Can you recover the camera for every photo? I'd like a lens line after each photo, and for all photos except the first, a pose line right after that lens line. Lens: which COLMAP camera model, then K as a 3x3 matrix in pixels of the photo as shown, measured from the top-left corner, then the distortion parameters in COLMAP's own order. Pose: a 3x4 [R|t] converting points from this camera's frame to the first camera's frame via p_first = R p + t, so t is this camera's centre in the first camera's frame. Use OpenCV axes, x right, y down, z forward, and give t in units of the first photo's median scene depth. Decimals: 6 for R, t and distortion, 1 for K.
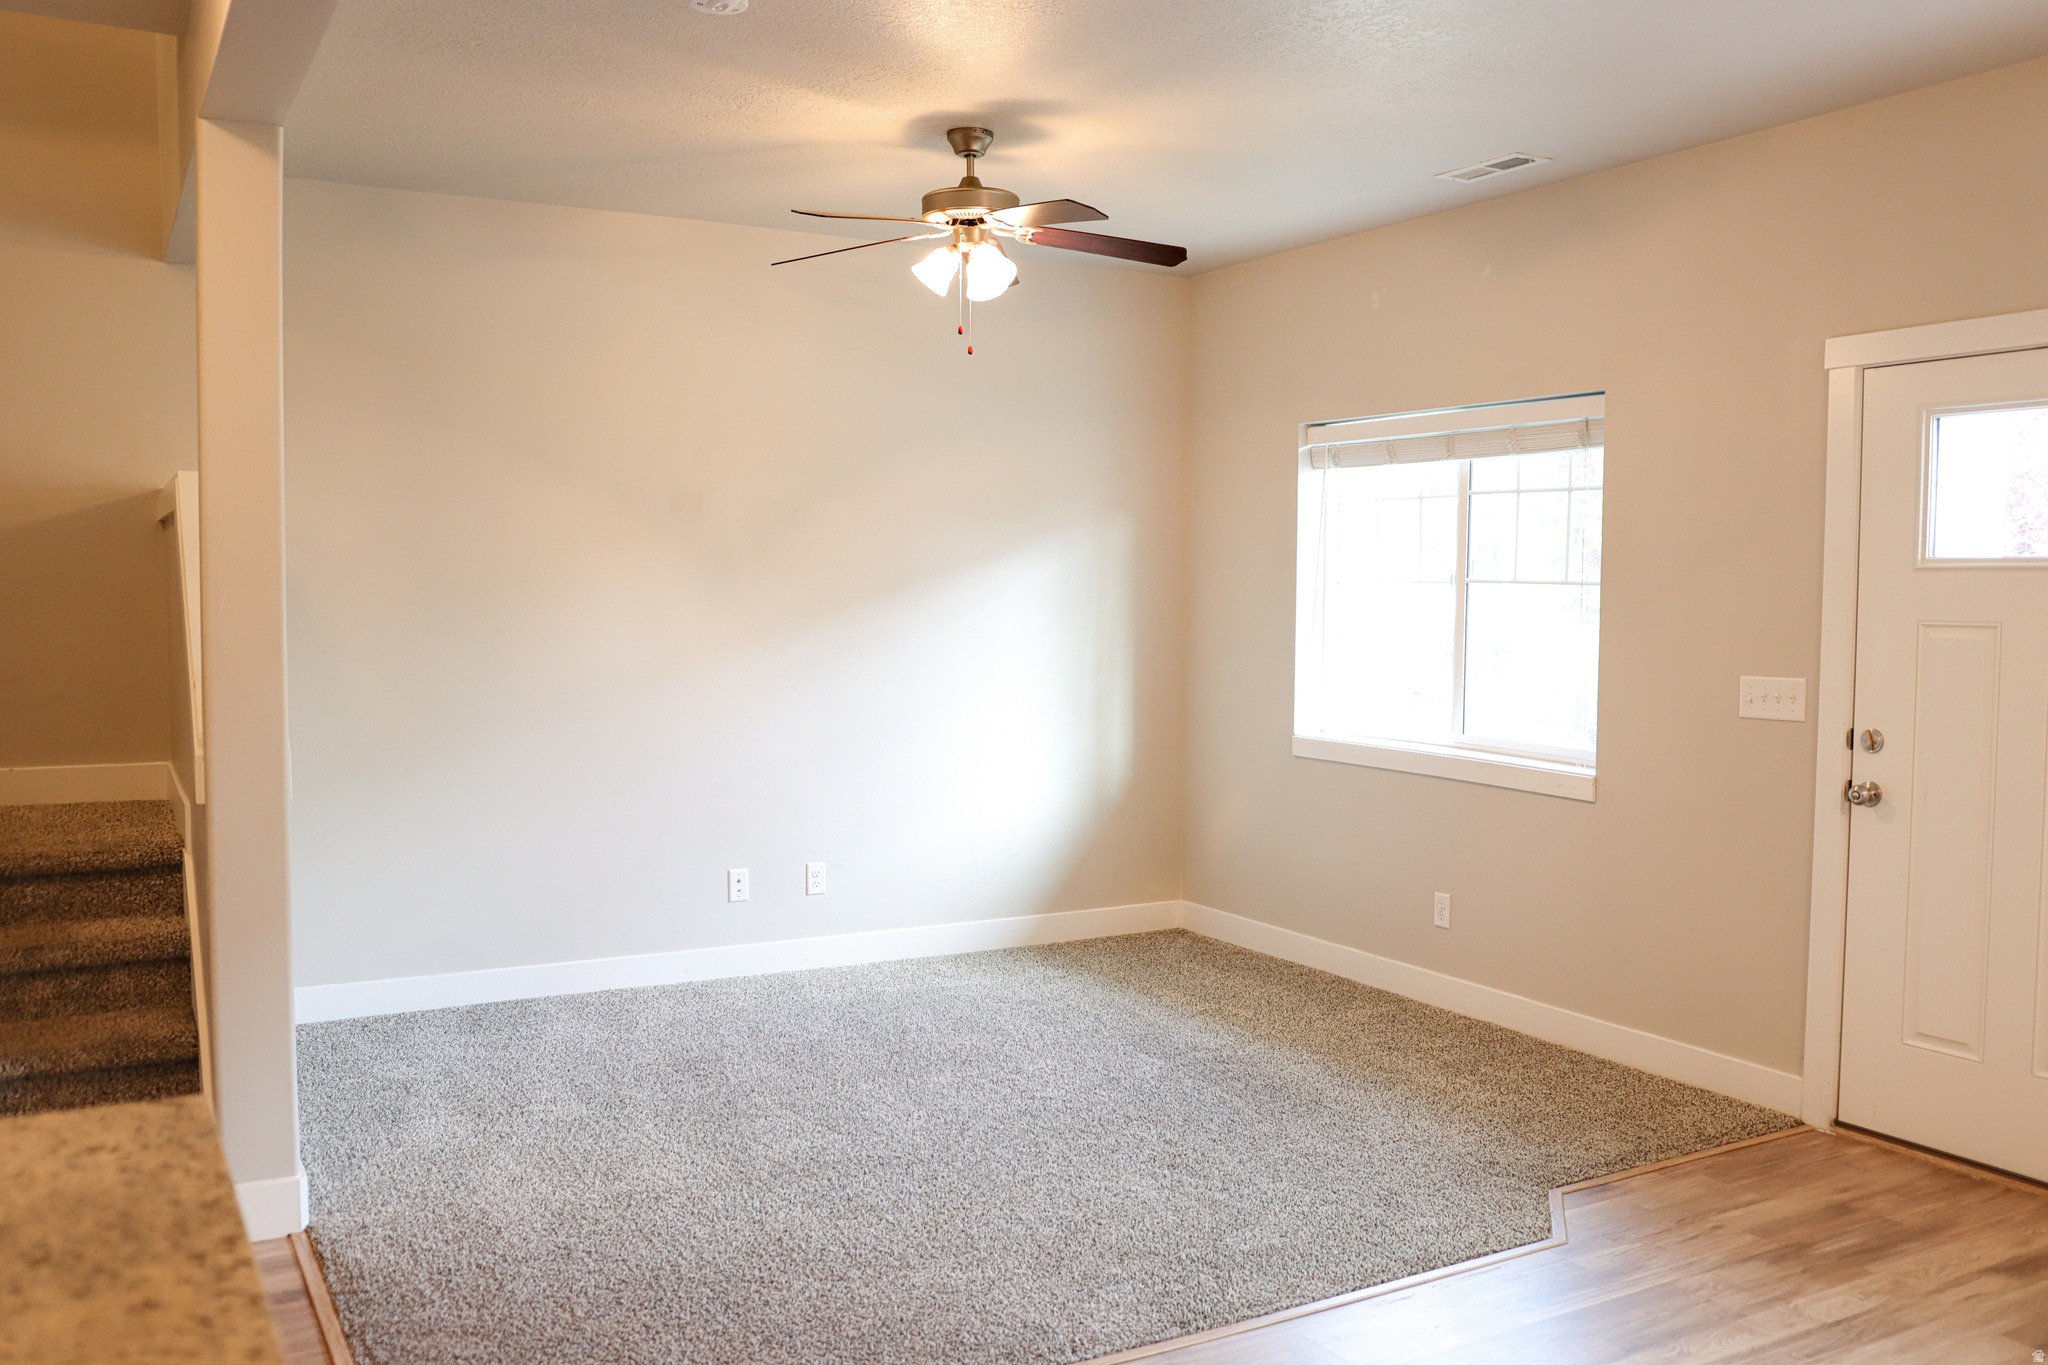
lens RADIAL K [[1691.8, 0, 1024.0], [0, 1691.8, 682.5], [0, 0, 1]] dist [-0.071084, 0.005032]
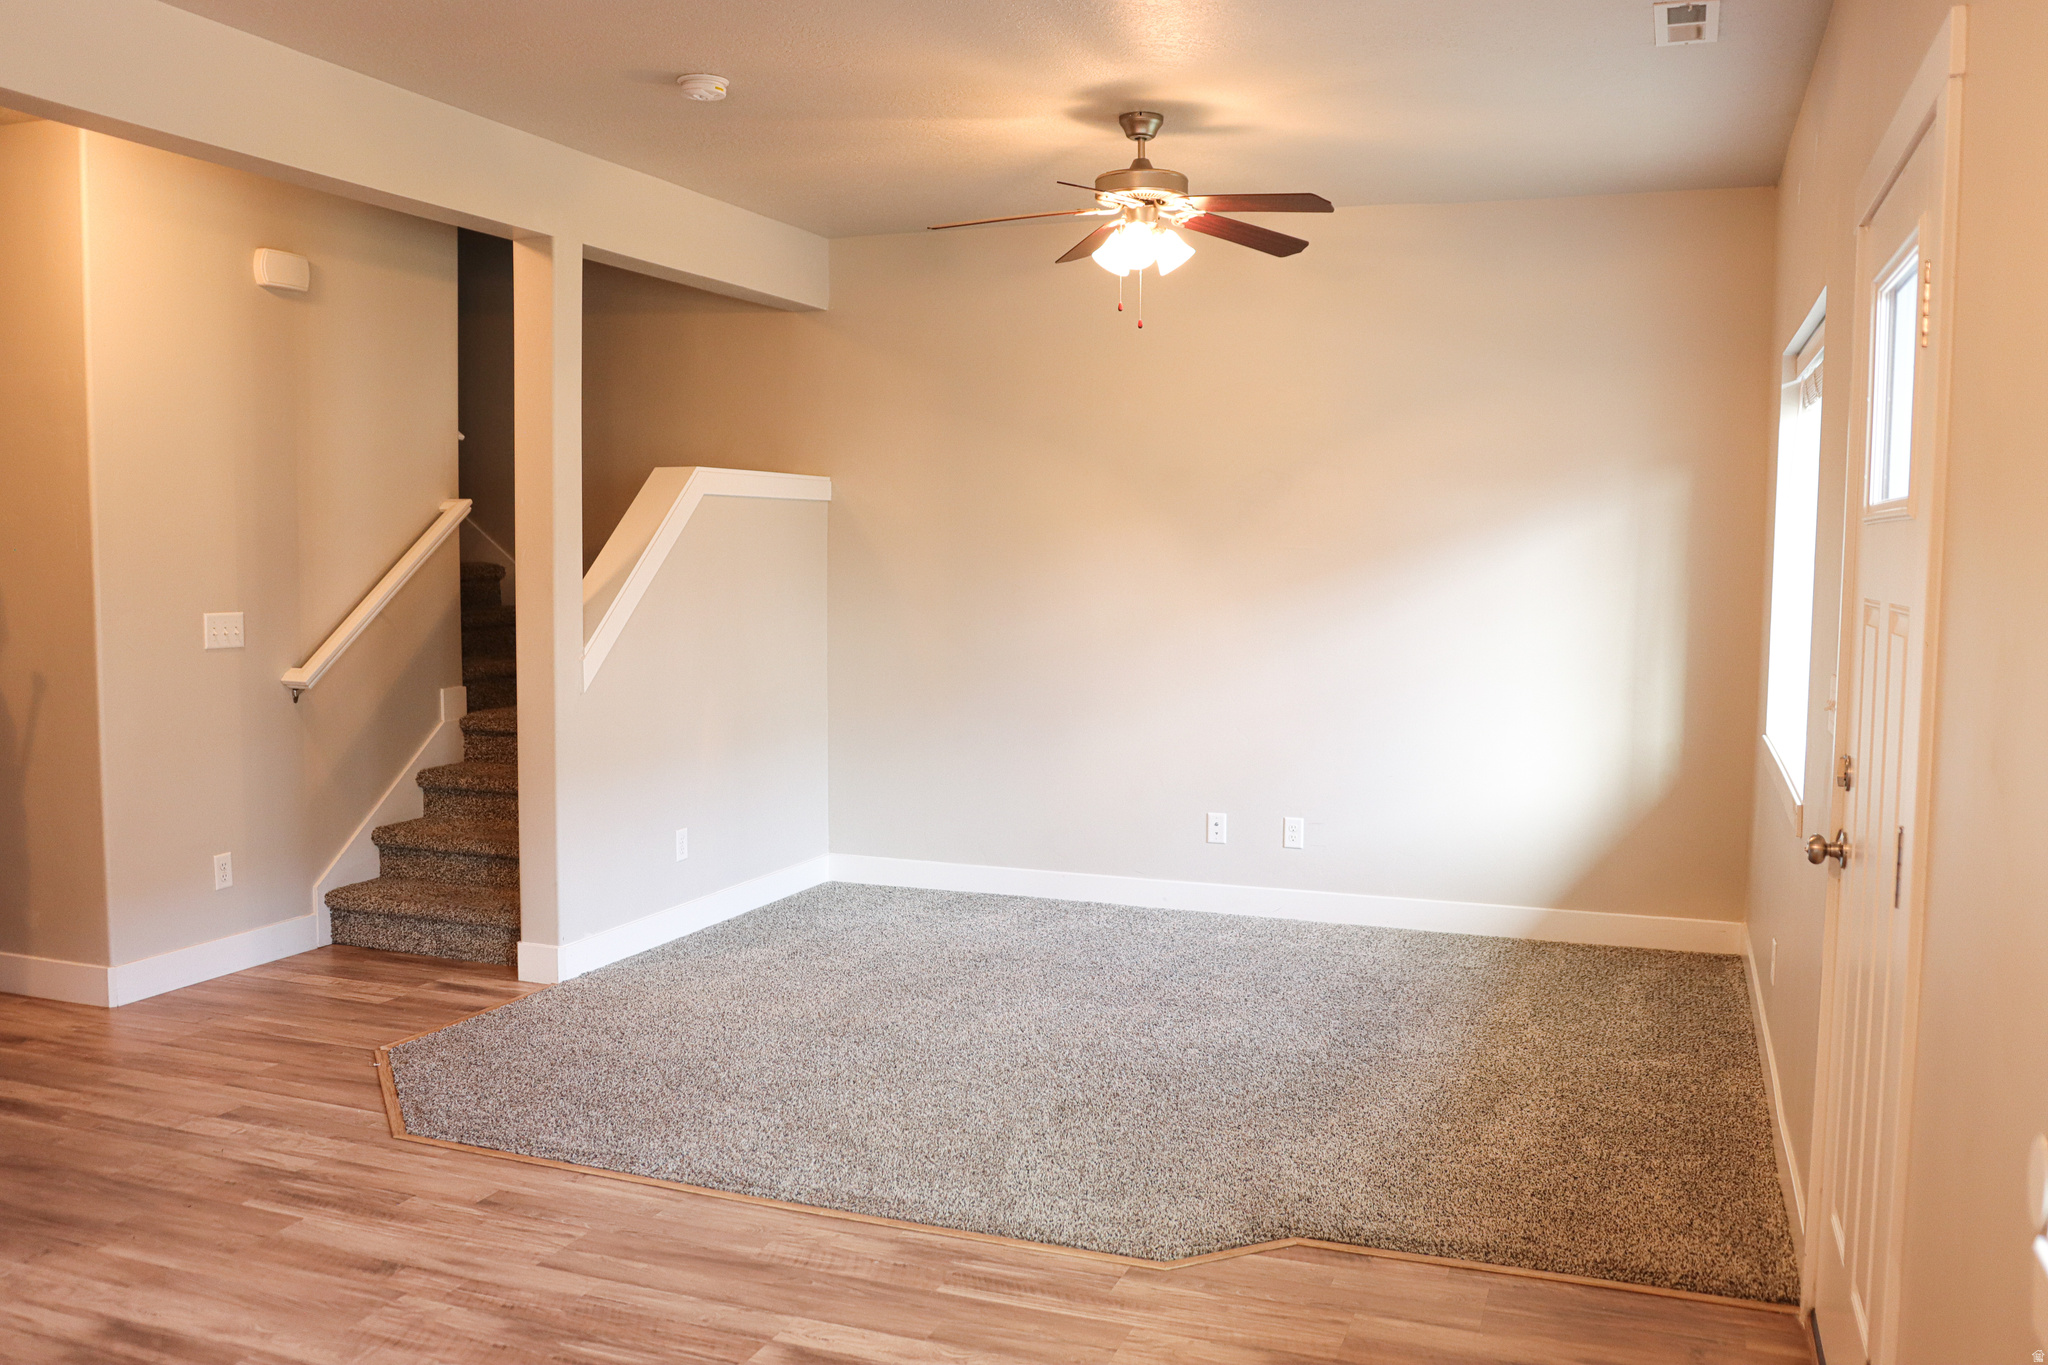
lens RADIAL K [[1691.8, 0, 1024.0], [0, 1691.8, 682.5], [0, 0, 1]] dist [-0.071084, 0.005032]
pose [[0.640591, 0.059525, -0.765572, 0.682153], [-0.046413, 0.998170, 0.038774, -0.010893], [0.766478, 0.010694, 0.642181, 0.249795]]
